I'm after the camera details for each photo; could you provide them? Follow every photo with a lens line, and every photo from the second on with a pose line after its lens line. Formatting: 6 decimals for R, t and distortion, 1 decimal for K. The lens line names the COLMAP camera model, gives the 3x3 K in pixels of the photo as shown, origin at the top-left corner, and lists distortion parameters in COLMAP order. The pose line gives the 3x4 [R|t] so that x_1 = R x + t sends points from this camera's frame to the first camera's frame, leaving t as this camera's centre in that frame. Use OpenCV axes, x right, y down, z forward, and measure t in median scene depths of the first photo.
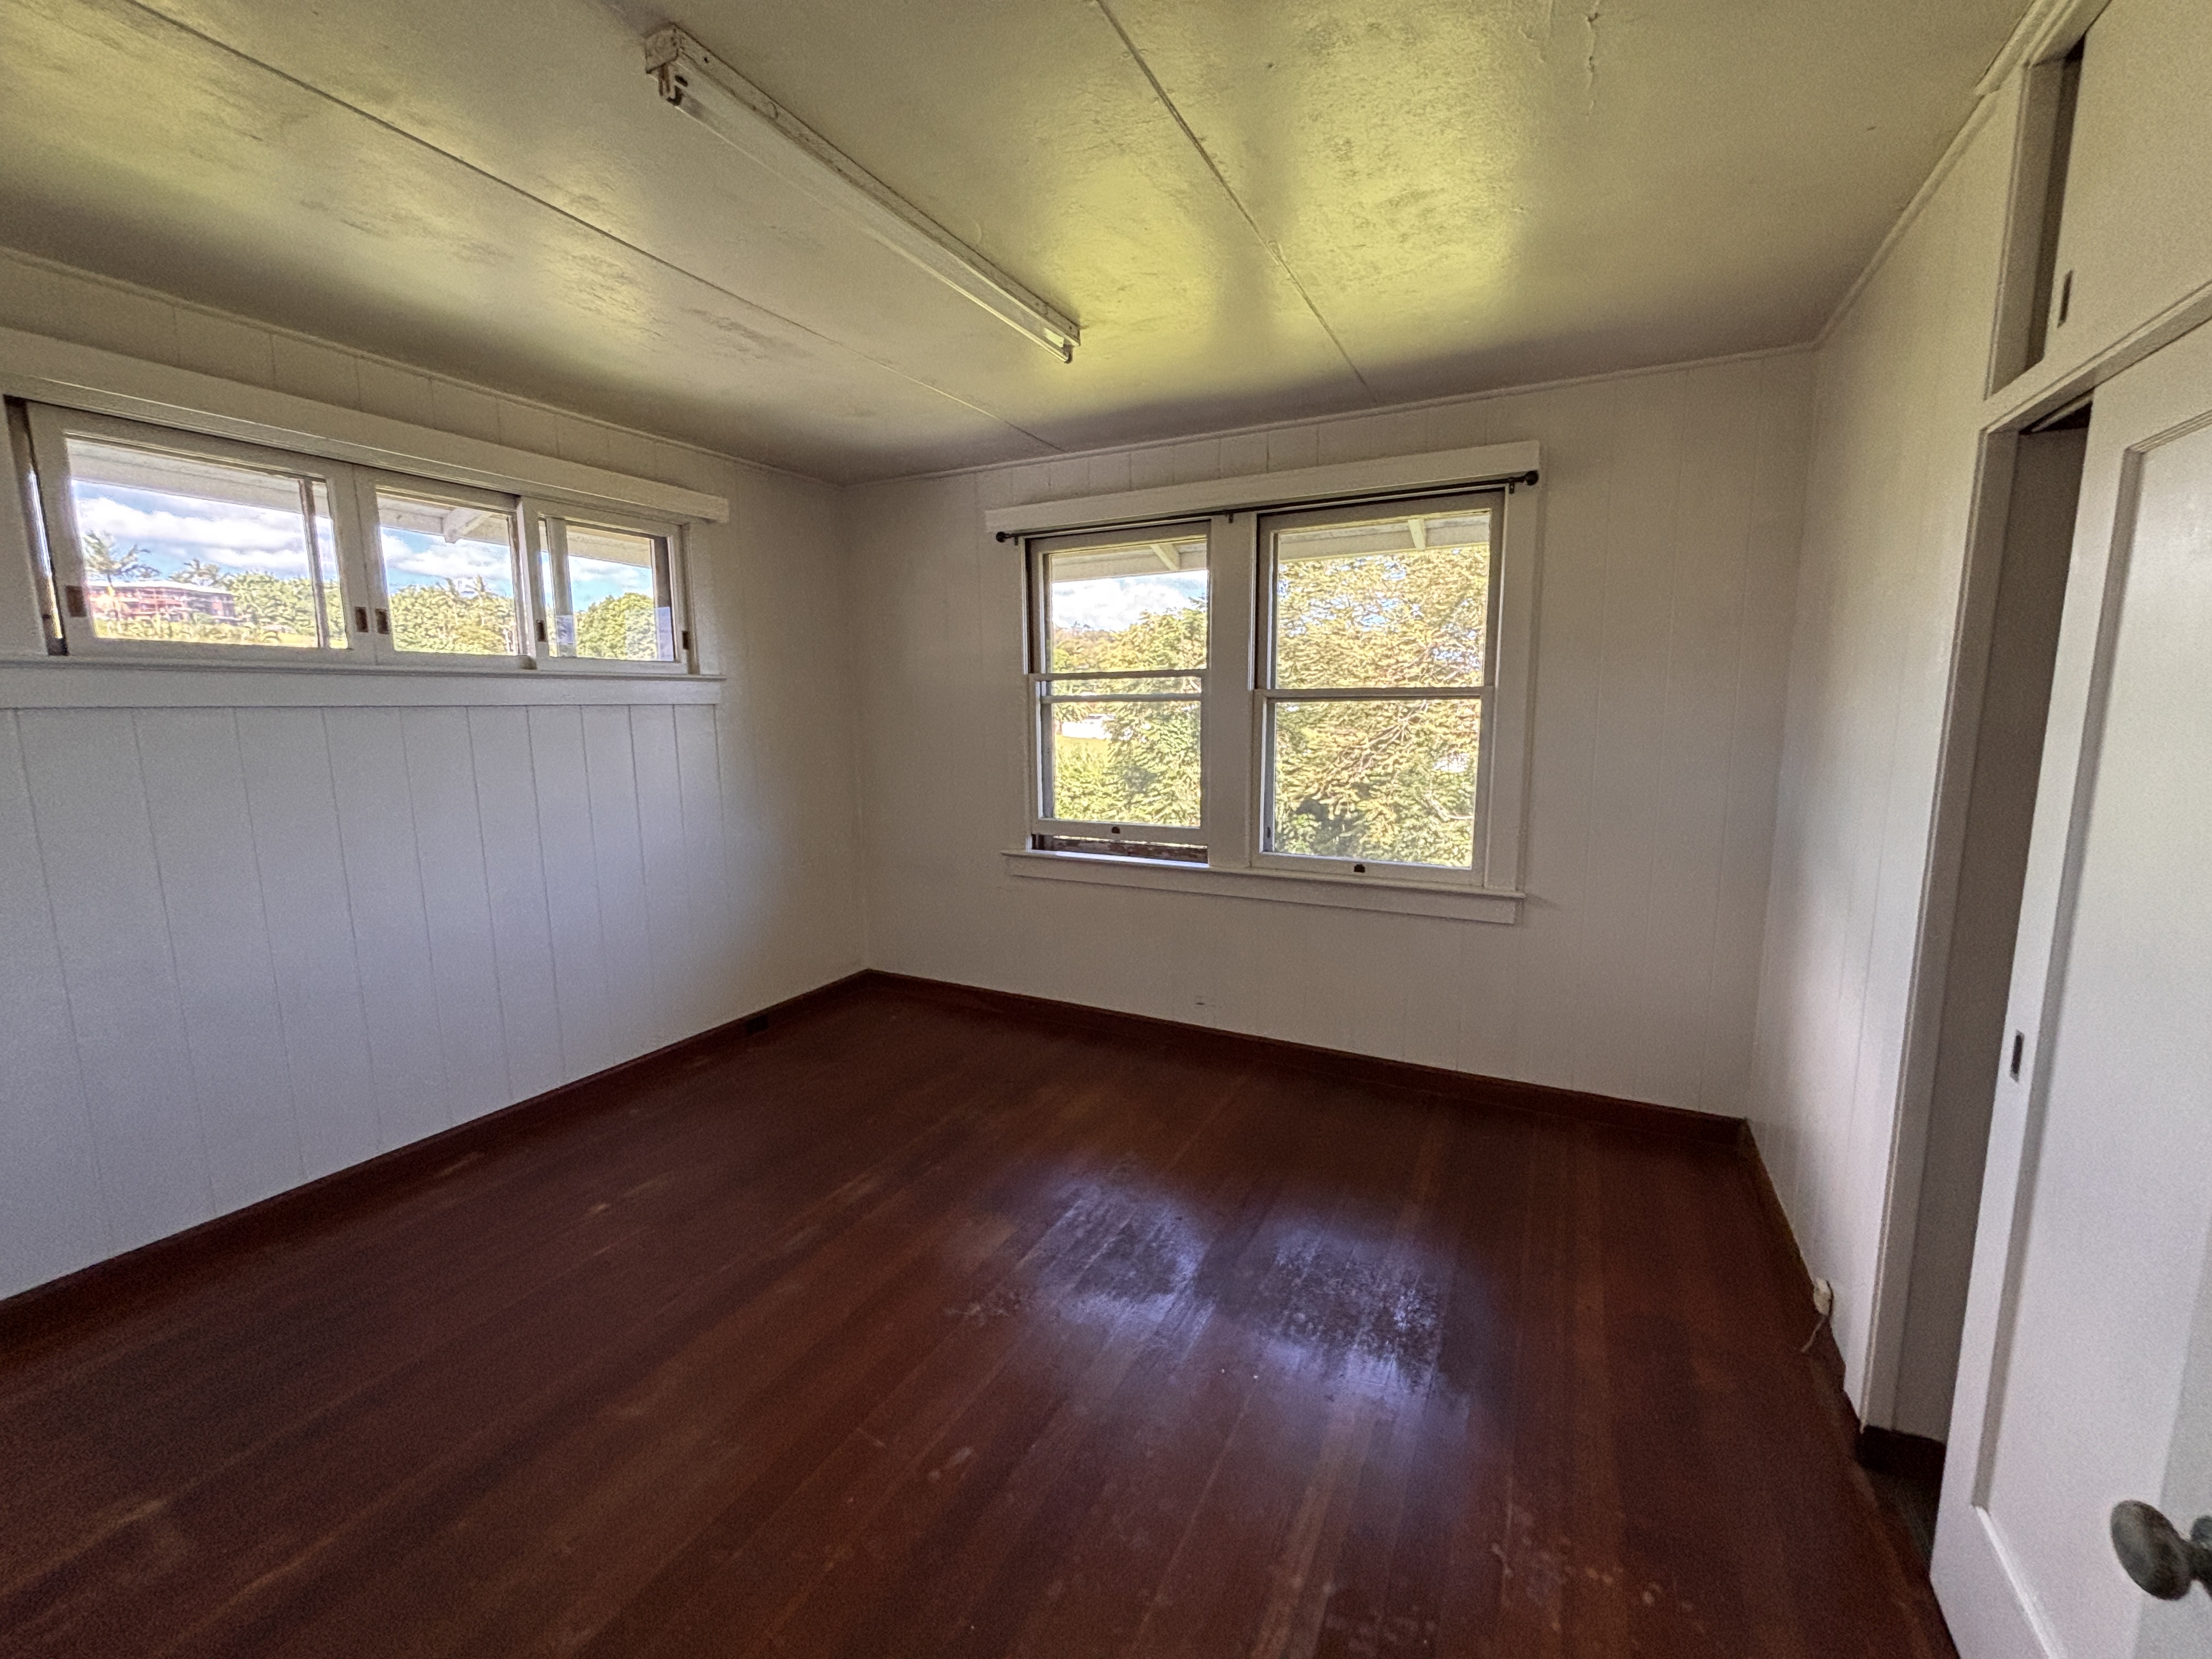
lens RADIAL K [[896.9, 0, 1107.3], [0, 896.9, 828.6], [0, 0, 1]] dist [0.003010, -0.001684]
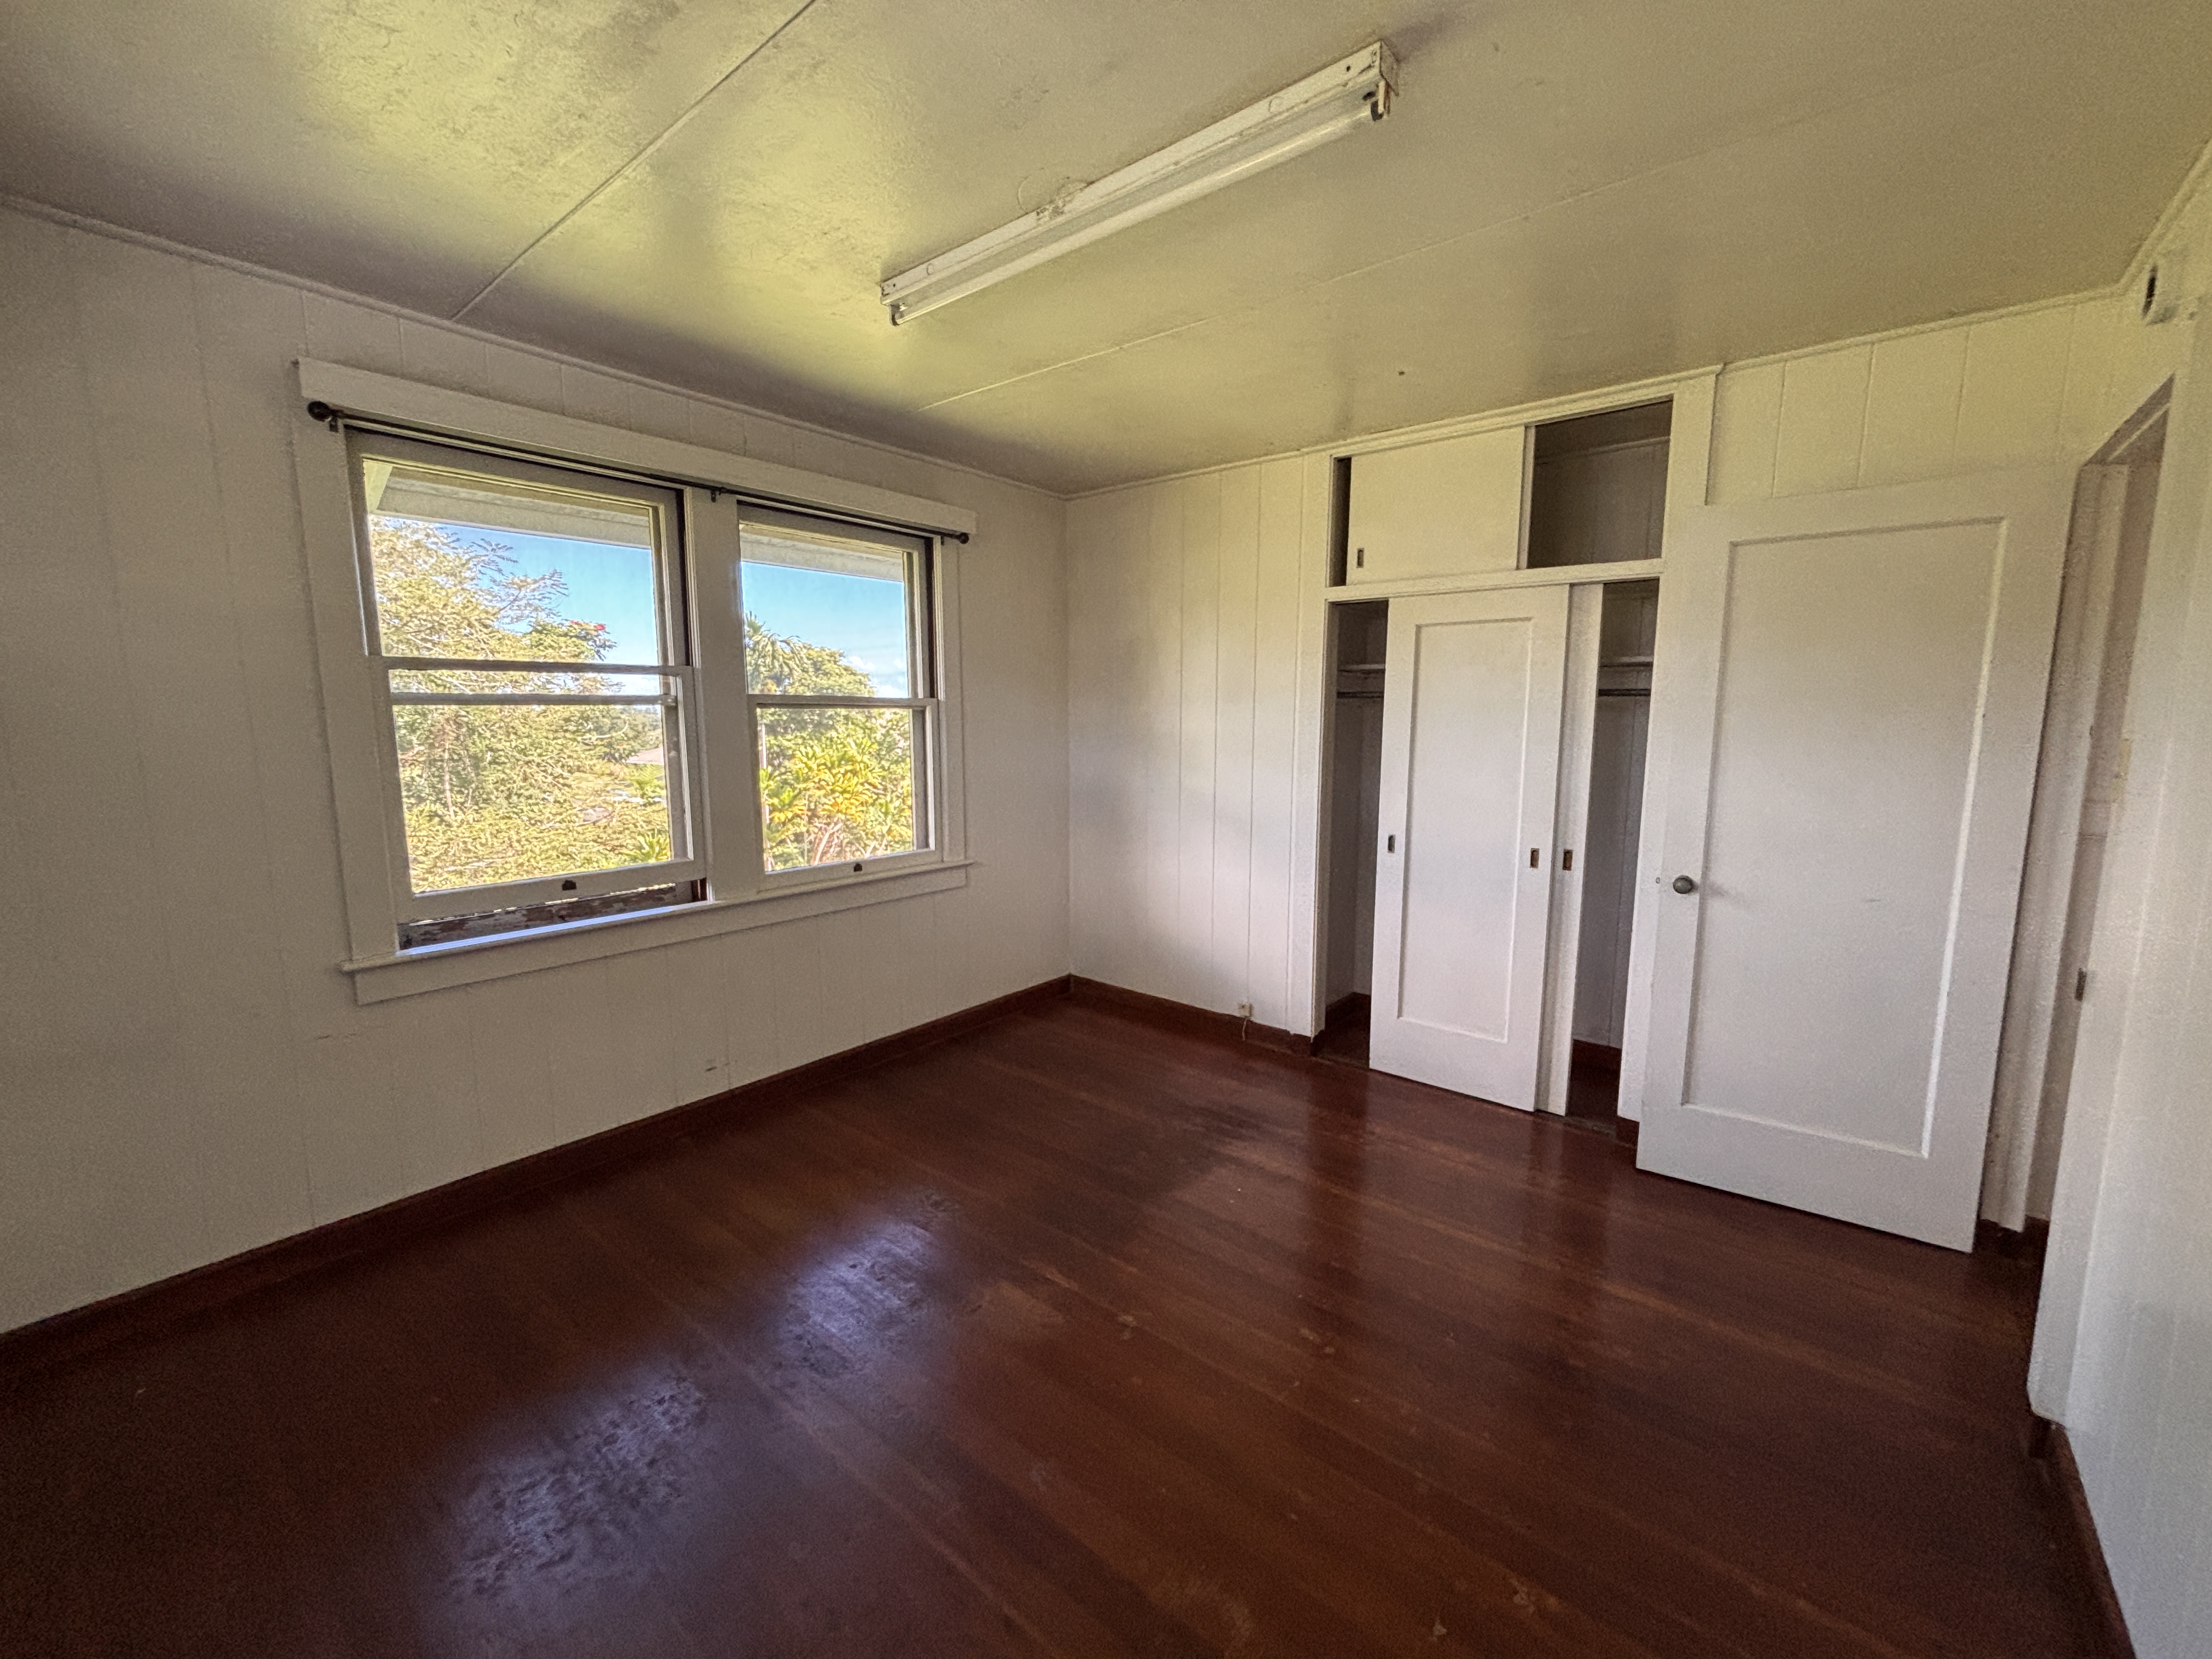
lens RADIAL K [[896.9, 0, 1115.3], [0, 896.9, 825.3], [0, 0, 1]] dist [0.003010, -0.001684]
pose [[0.195244, -0.114131, 0.974091, -0.660920], [0.135839, 0.986780, 0.088390, -0.055238], [-0.971302, 0.115062, 0.208166, 0.470877]]
